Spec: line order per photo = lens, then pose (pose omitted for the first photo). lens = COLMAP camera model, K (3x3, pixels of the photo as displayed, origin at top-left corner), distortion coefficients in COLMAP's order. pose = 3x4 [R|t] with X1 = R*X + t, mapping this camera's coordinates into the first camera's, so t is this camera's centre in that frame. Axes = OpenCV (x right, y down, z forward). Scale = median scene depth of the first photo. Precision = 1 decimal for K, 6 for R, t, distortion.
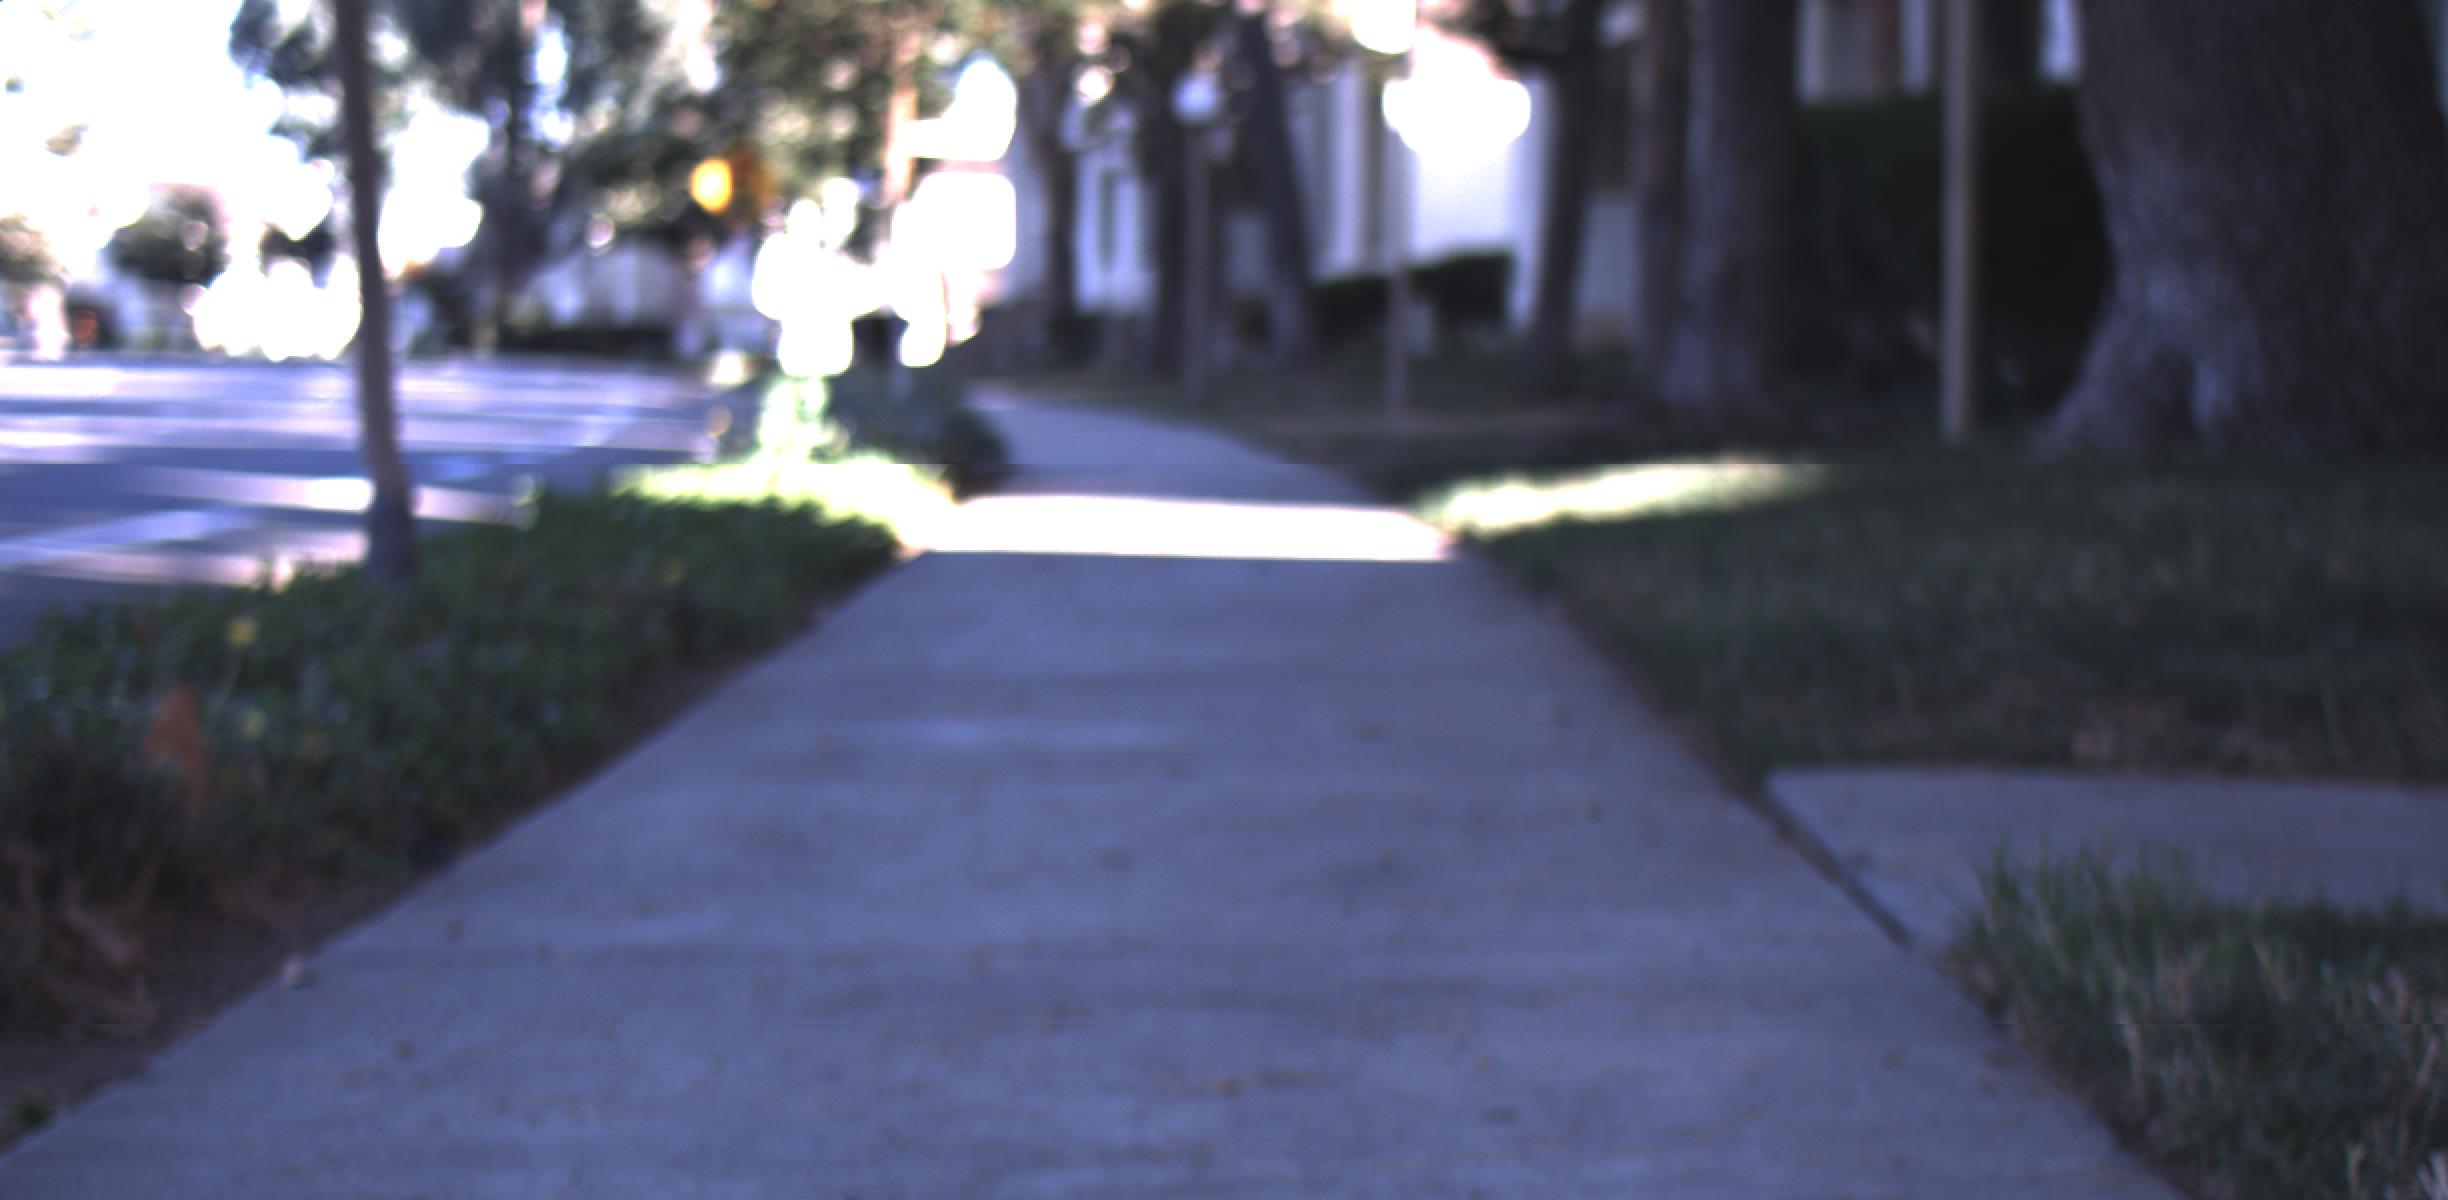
lens RADIAL K [[4340.2, 0, 1178.4], [0, 4340.2, 602.5], [0, 0, 1]] dist [0.023292, 0.018136]
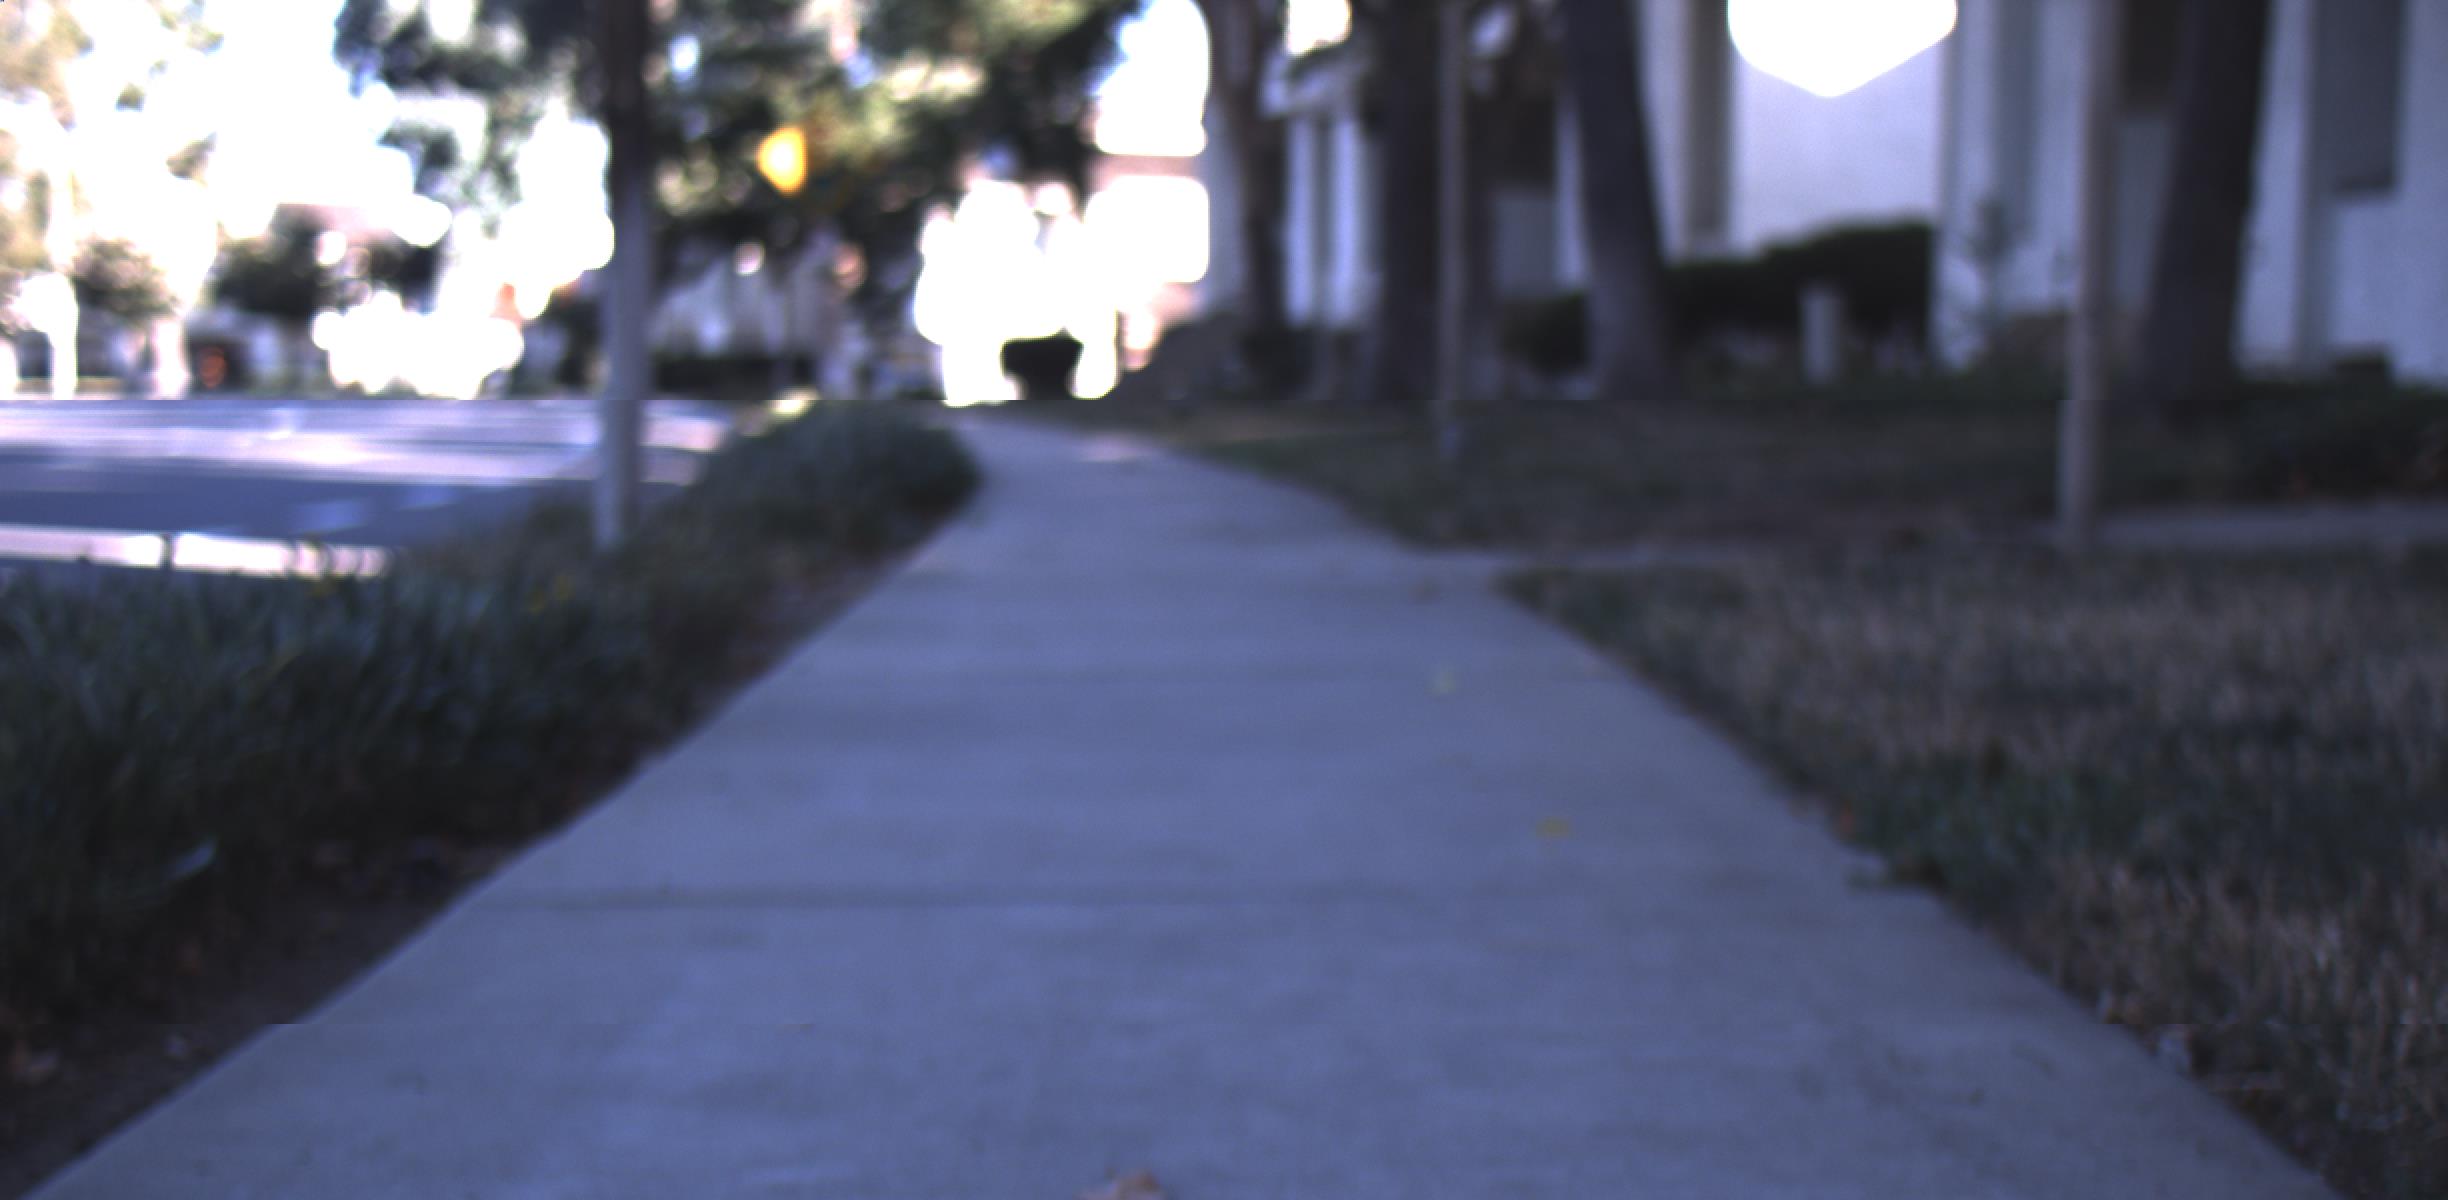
lens RADIAL K [[4324.7, 0, 1223.6], [0, 4324.7, 605.8], [0, 0, 1]] dist [-0.011885, 0.191931]
pose [[0.999022, -0.006458, -0.043750, -0.001300], [0.006188, 0.999961, -0.006321, -0.013278], [0.043789, 0.006044, 0.999023, 0.235176]]
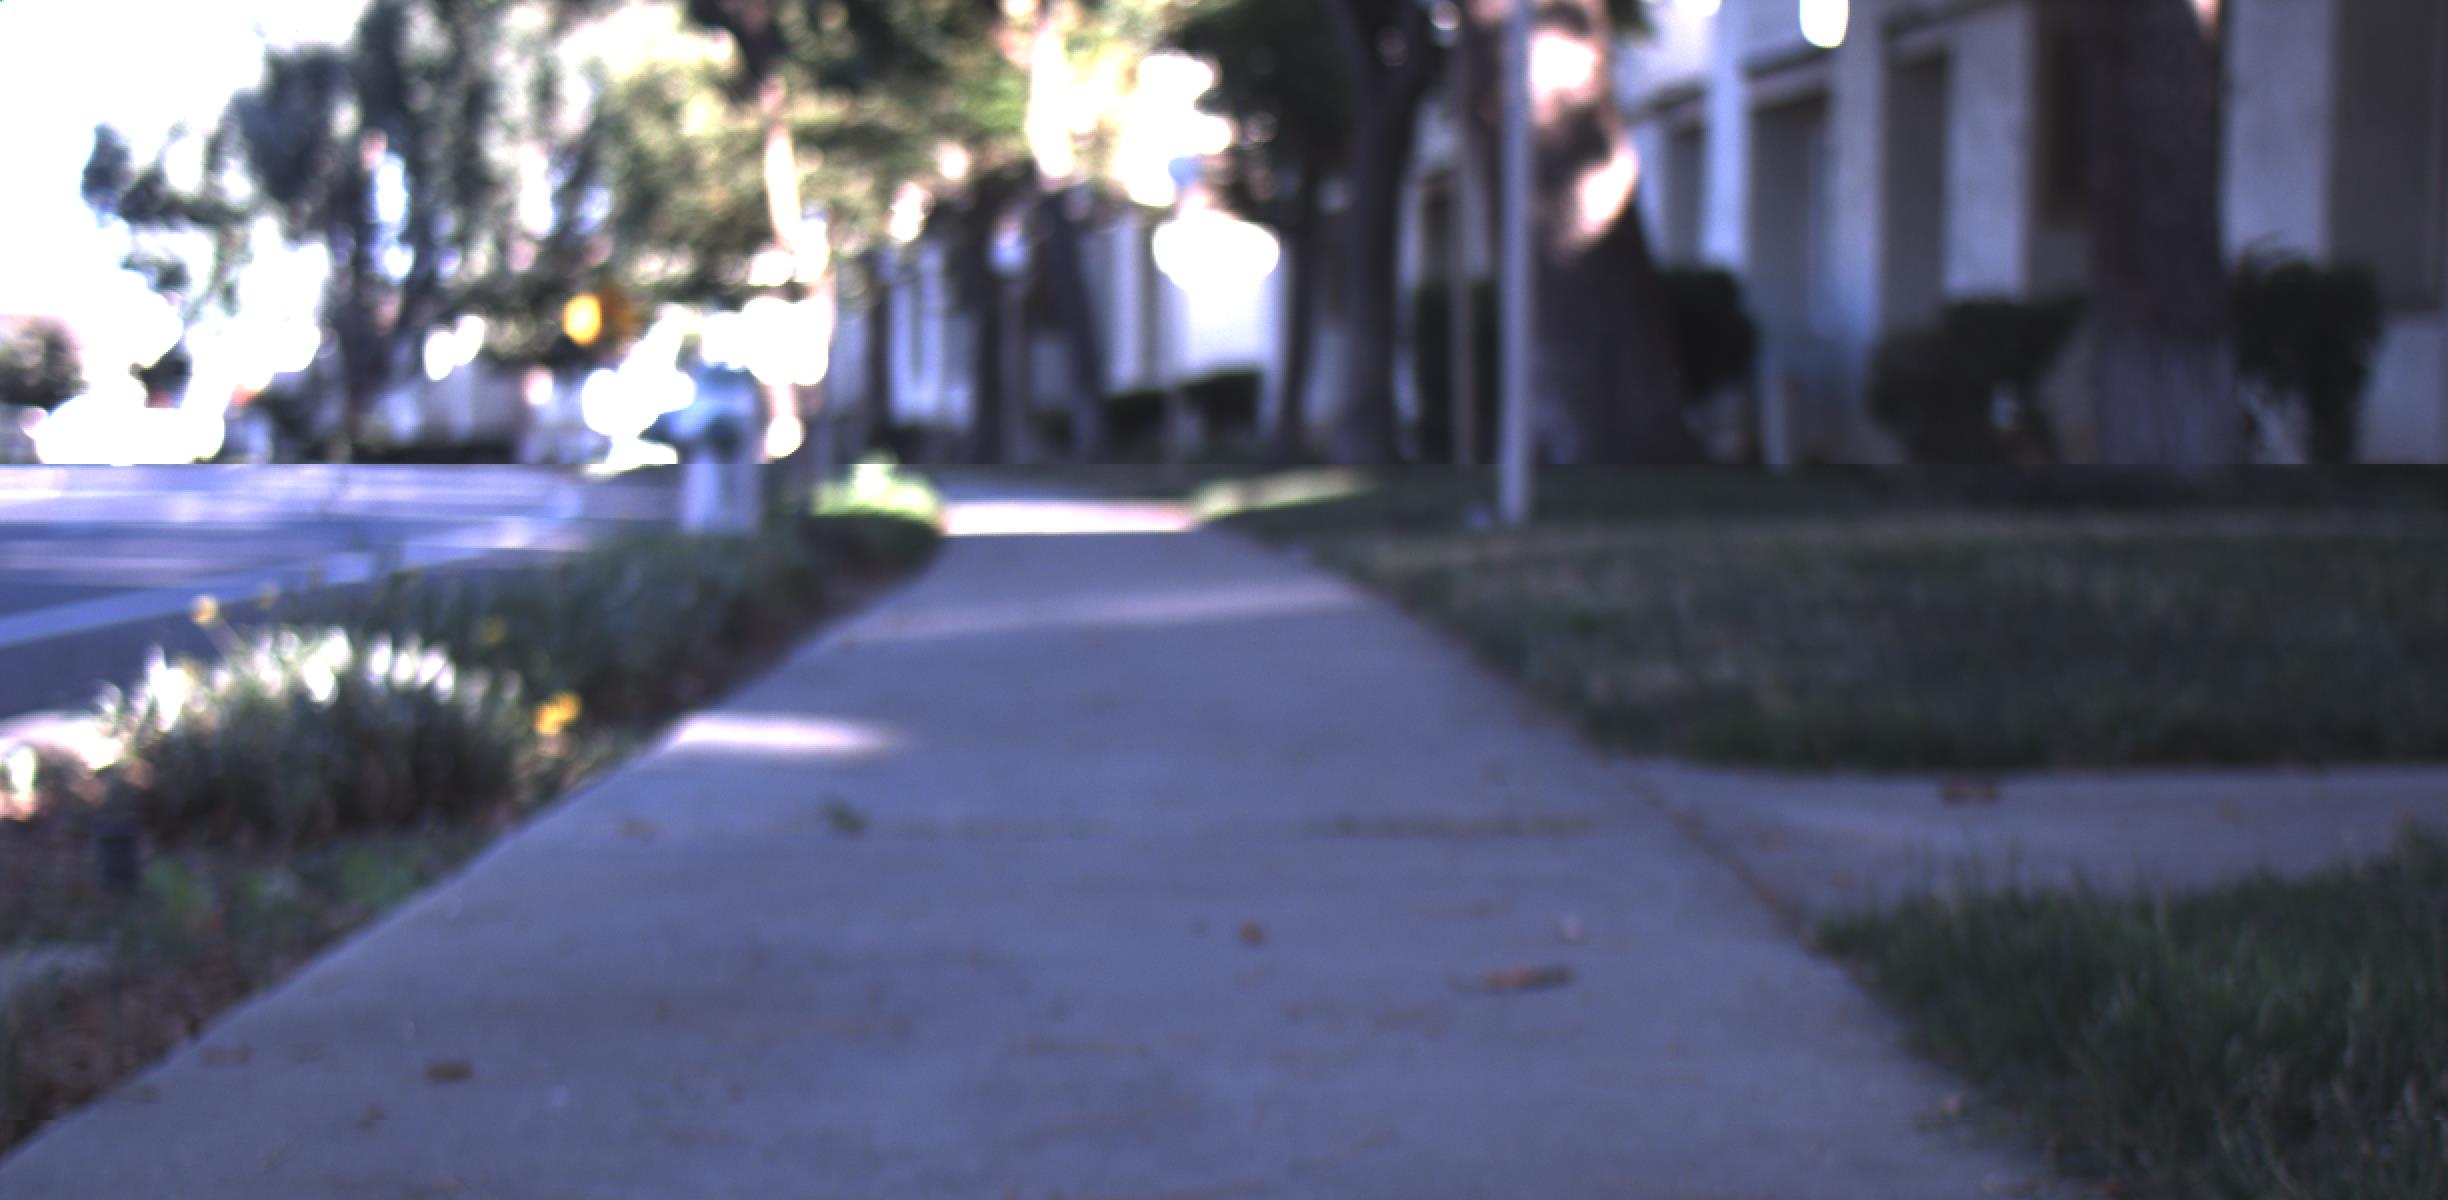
lens RADIAL K [[4308.4, 0, 1223.4], [0, 4308.4, 608.6], [0, 0, 1]] dist [-0.009831, 0.204143]
pose [[0.997913, -0.019232, 0.061641, -0.007169], [0.020597, 0.999555, -0.021586, 0.008785], [-0.061198, 0.022811, 0.997865, -0.141248]]
